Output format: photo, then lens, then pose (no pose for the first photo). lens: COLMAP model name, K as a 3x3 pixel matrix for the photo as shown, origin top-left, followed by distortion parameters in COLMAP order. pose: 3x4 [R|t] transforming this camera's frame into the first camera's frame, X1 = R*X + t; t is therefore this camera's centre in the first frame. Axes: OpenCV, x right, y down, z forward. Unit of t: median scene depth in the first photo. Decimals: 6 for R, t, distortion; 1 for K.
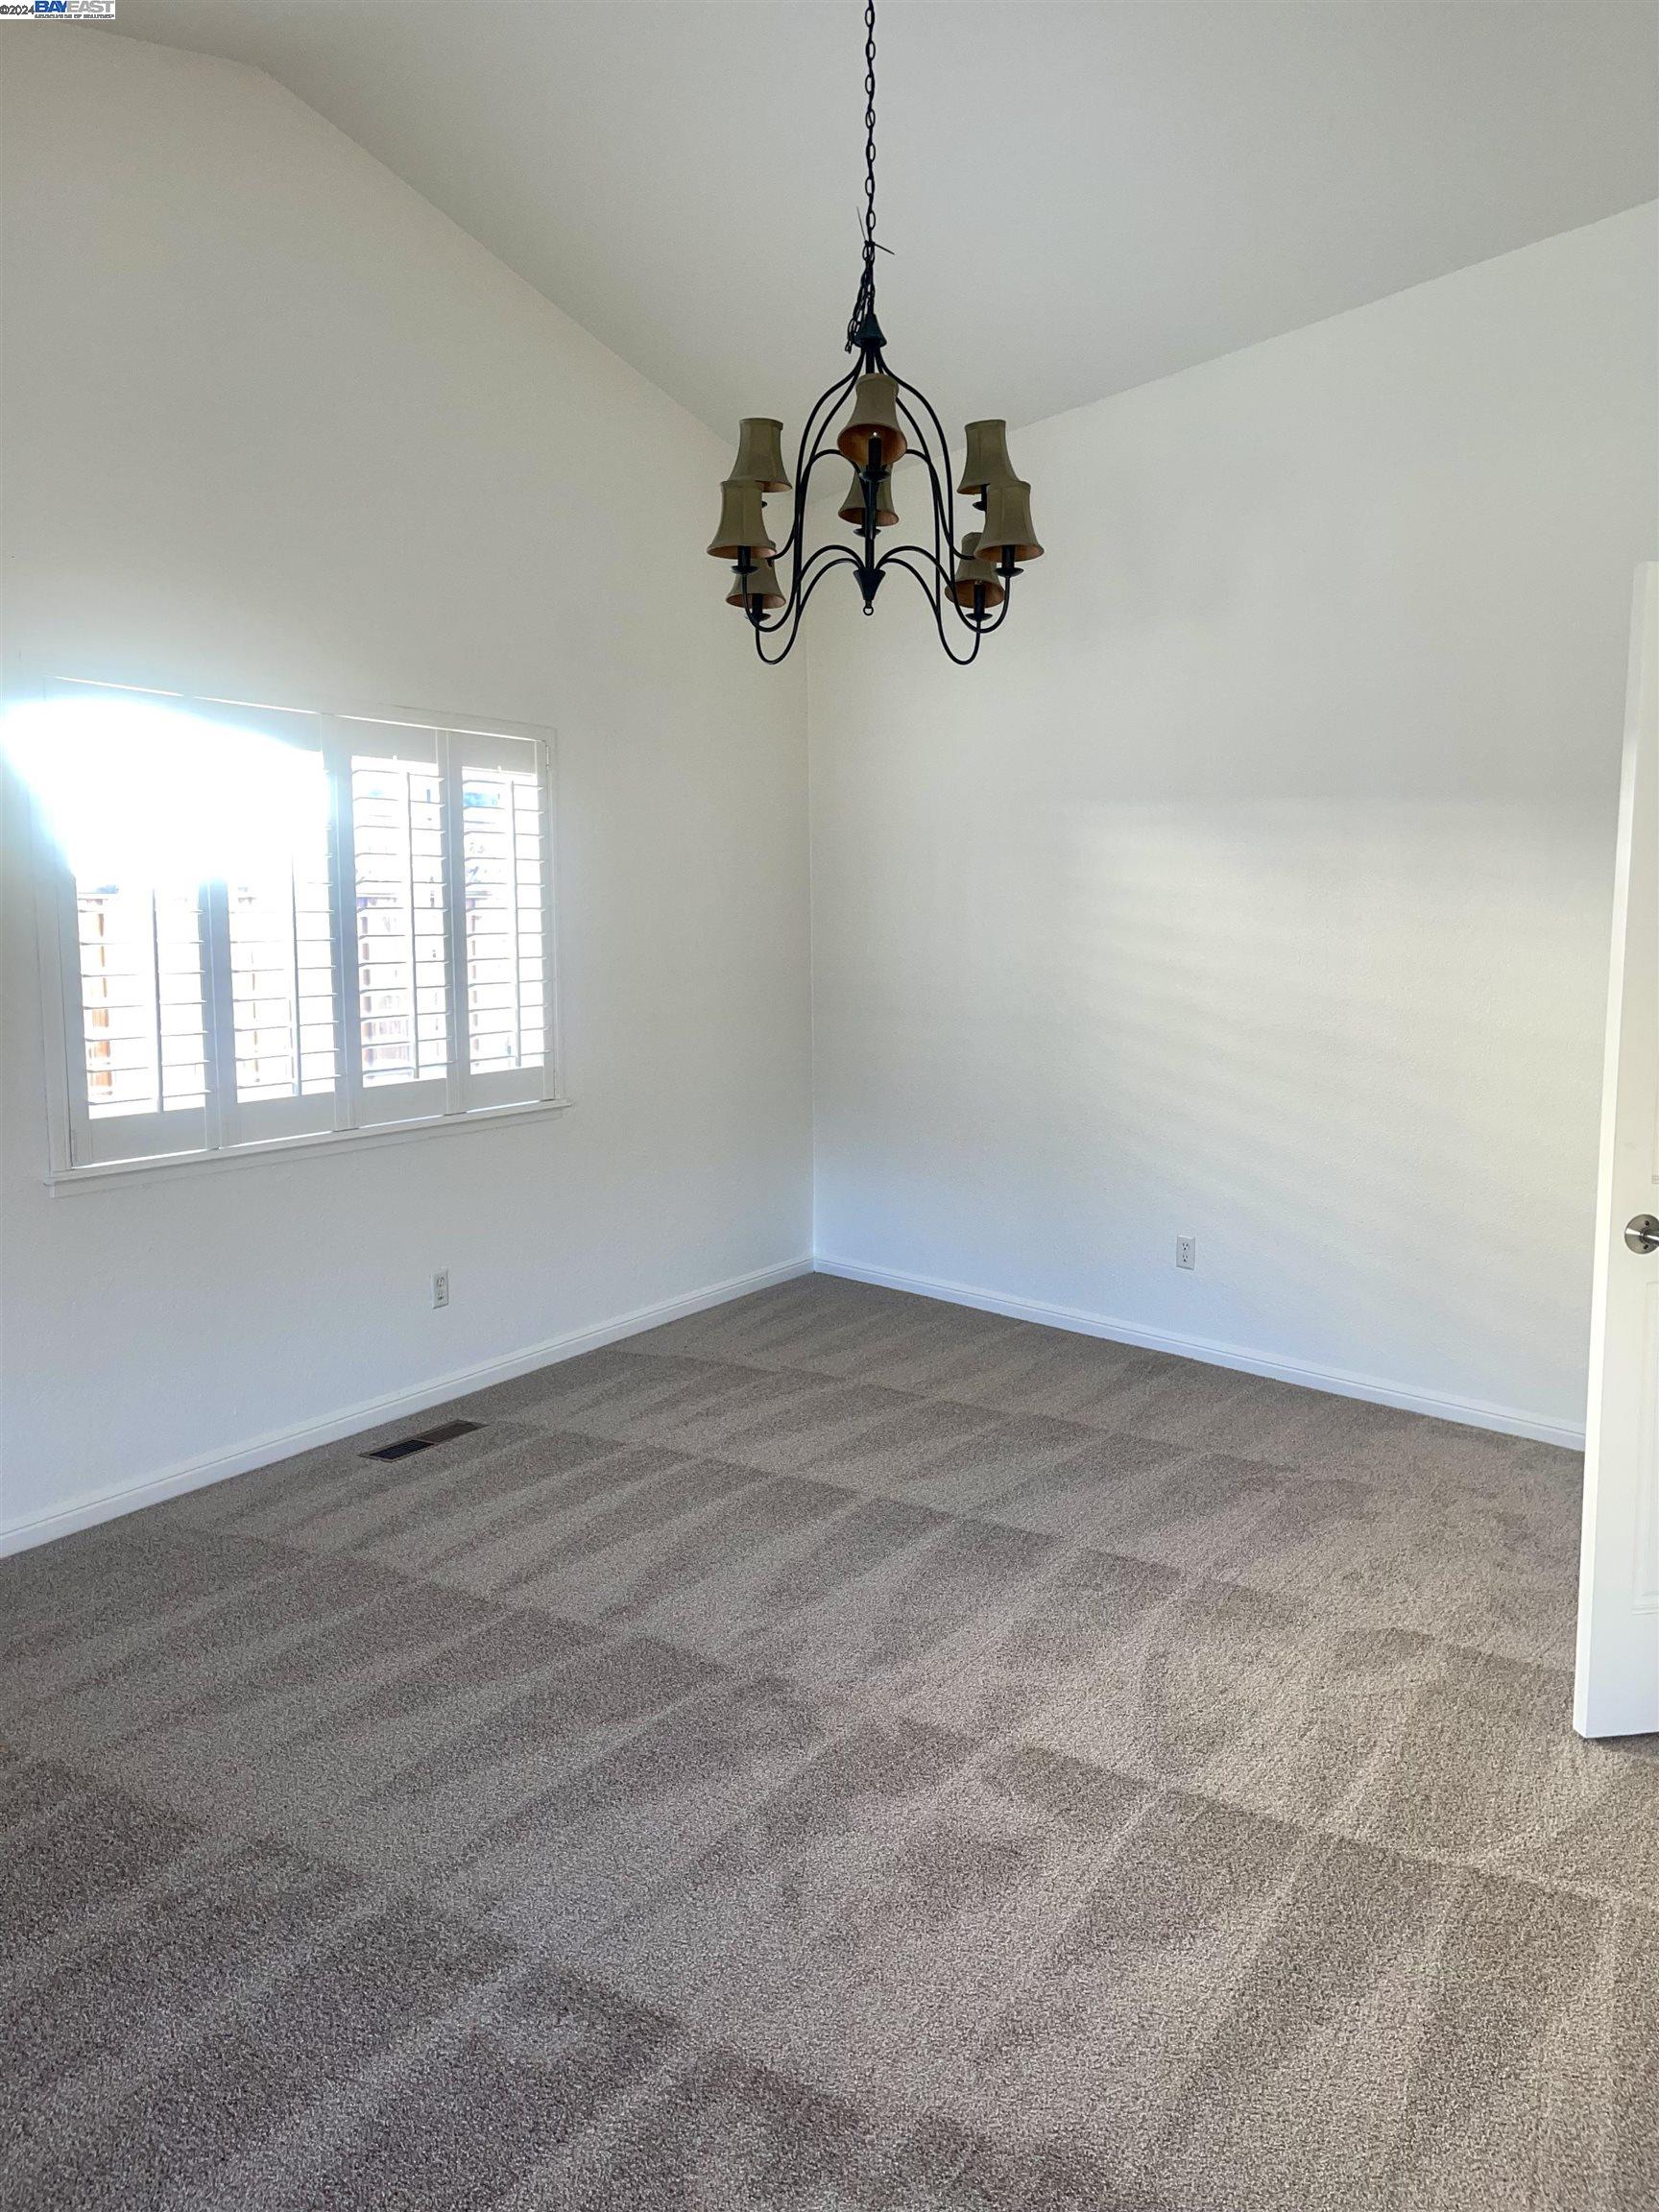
lens RADIAL K [[1693.4, 0, 825.9], [0, 1693.4, 1111.7], [0, 0, 1]] dist [0.037599, -0.030707]
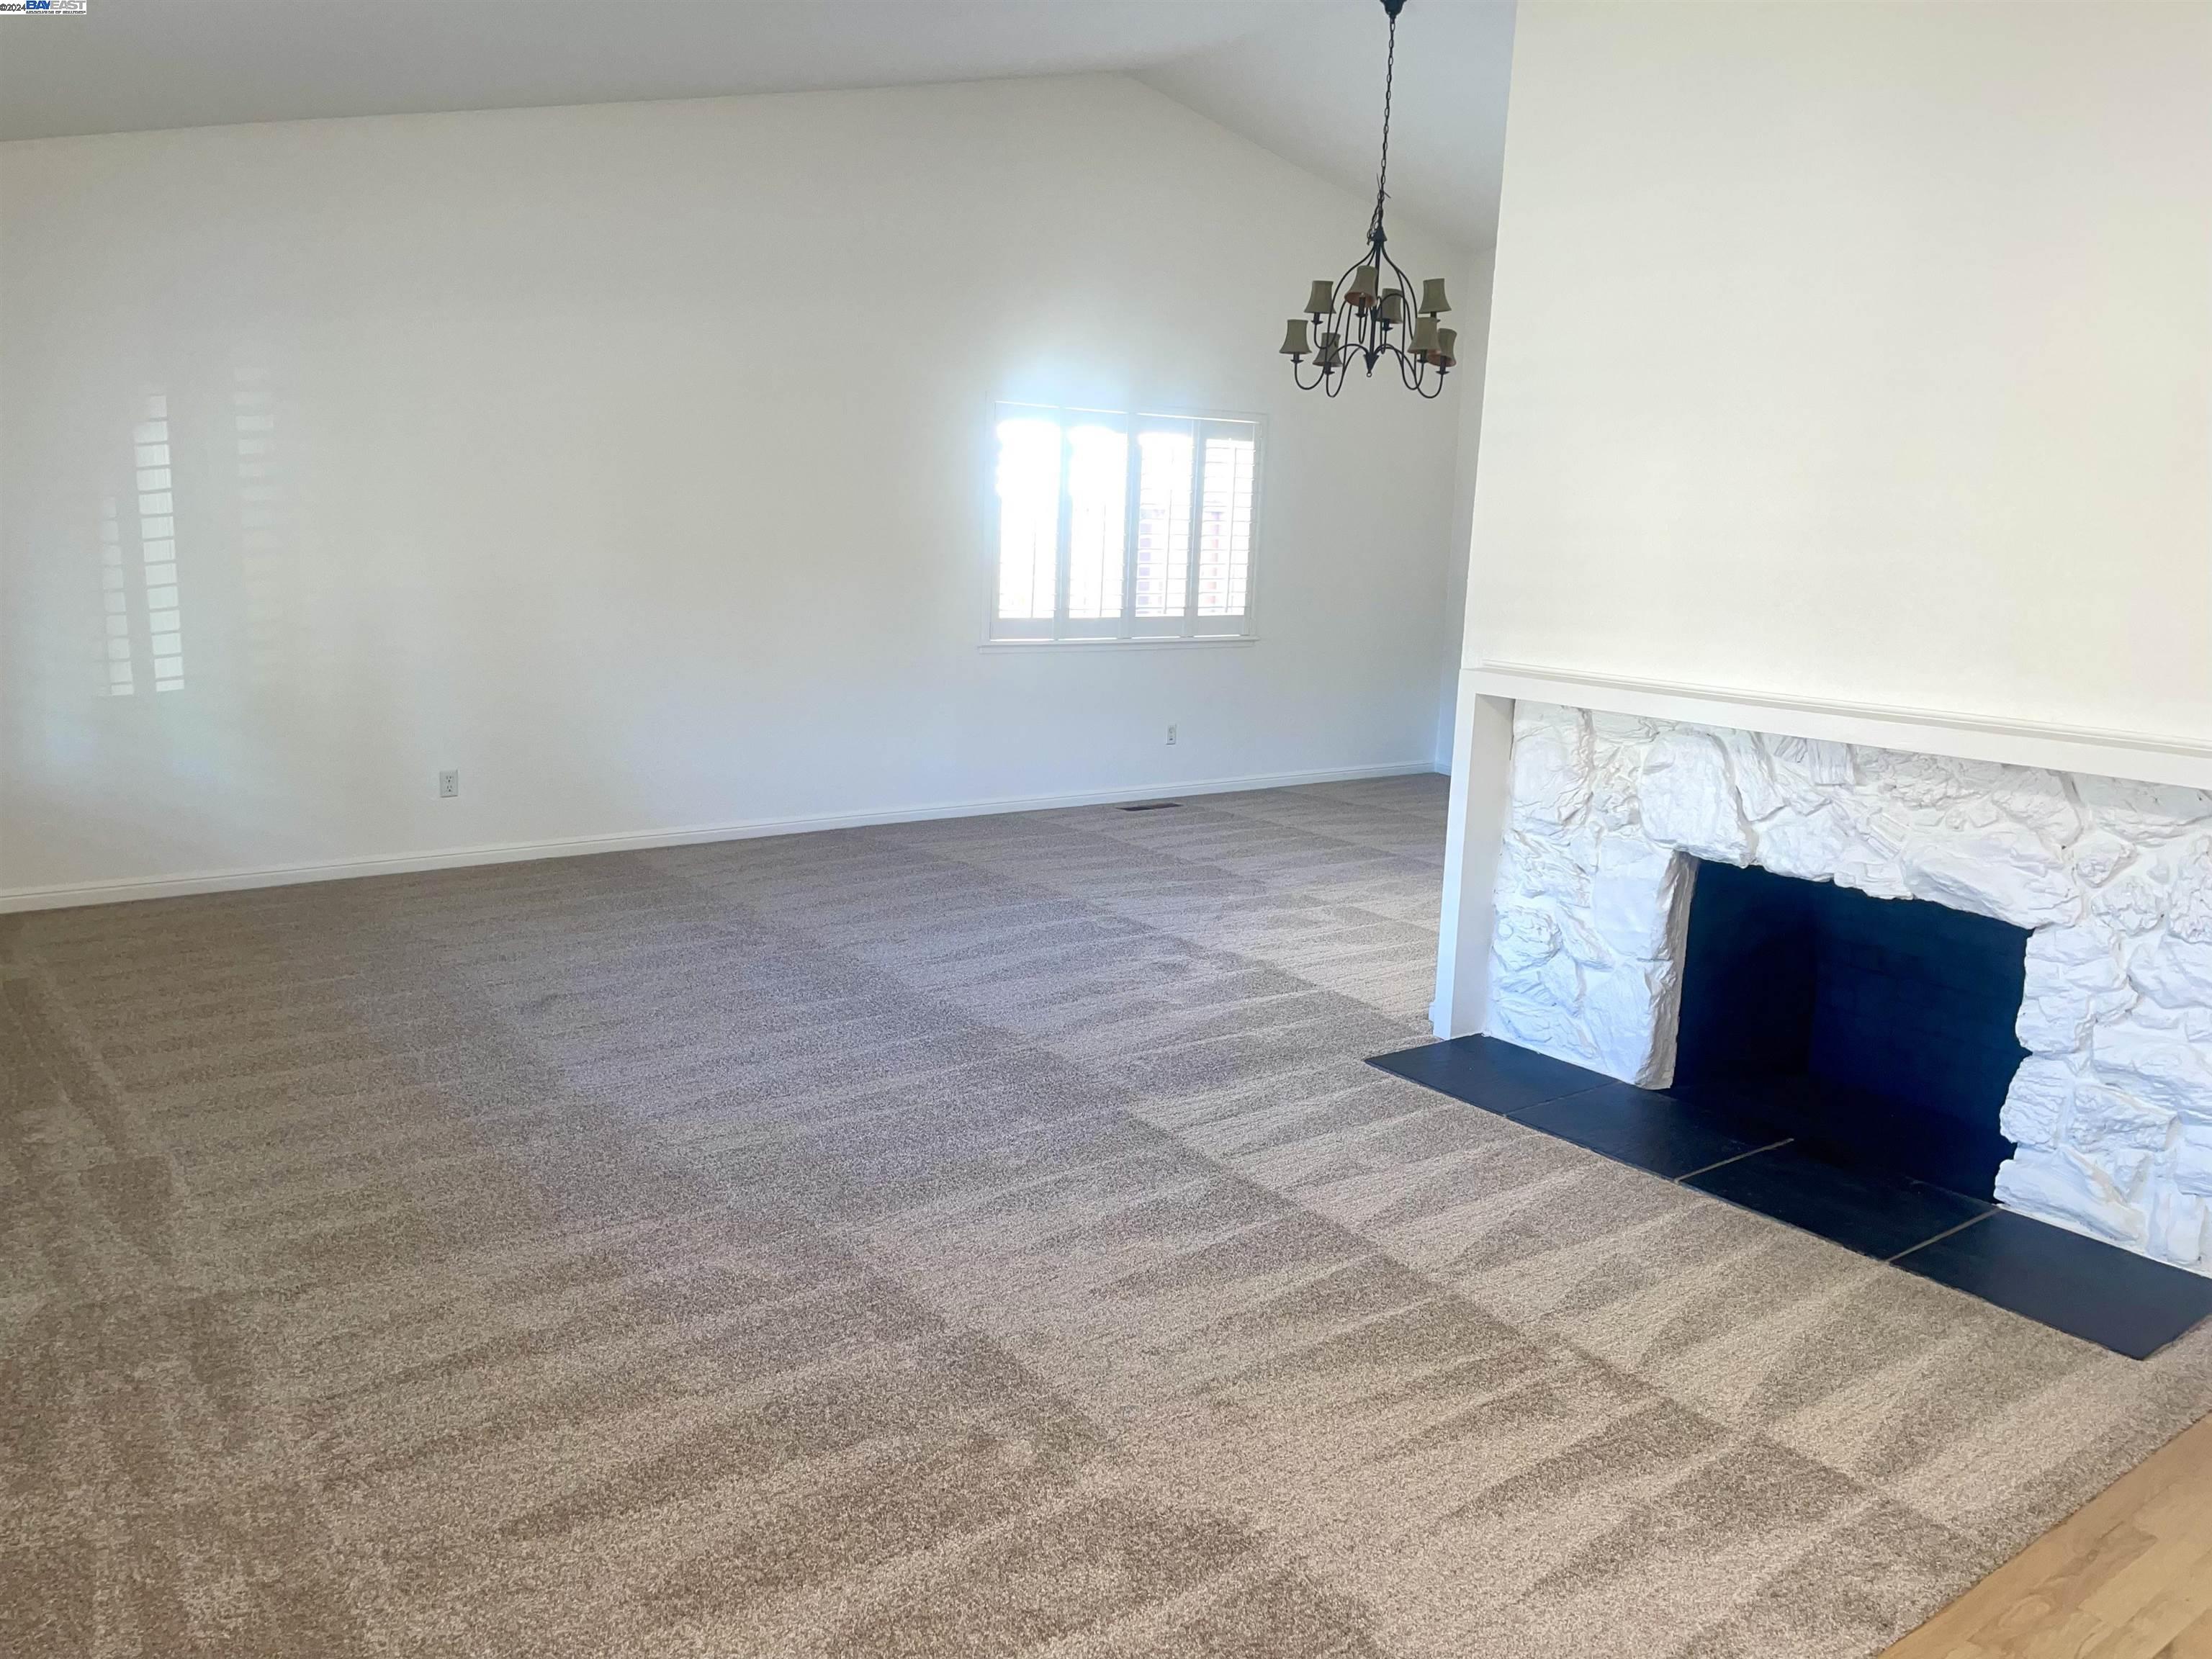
lens RADIAL K [[1693.4, 0, 1104.7], [0, 1693.4, 826.5], [0, 0, 1]] dist [0.037599, -0.030707]
pose [[0.932873, 0.096212, -0.347118, 0.366537], [-0.076810, 0.994637, 0.069262, 0.090151], [0.351921, -0.037950, 0.935260, -0.761756]]
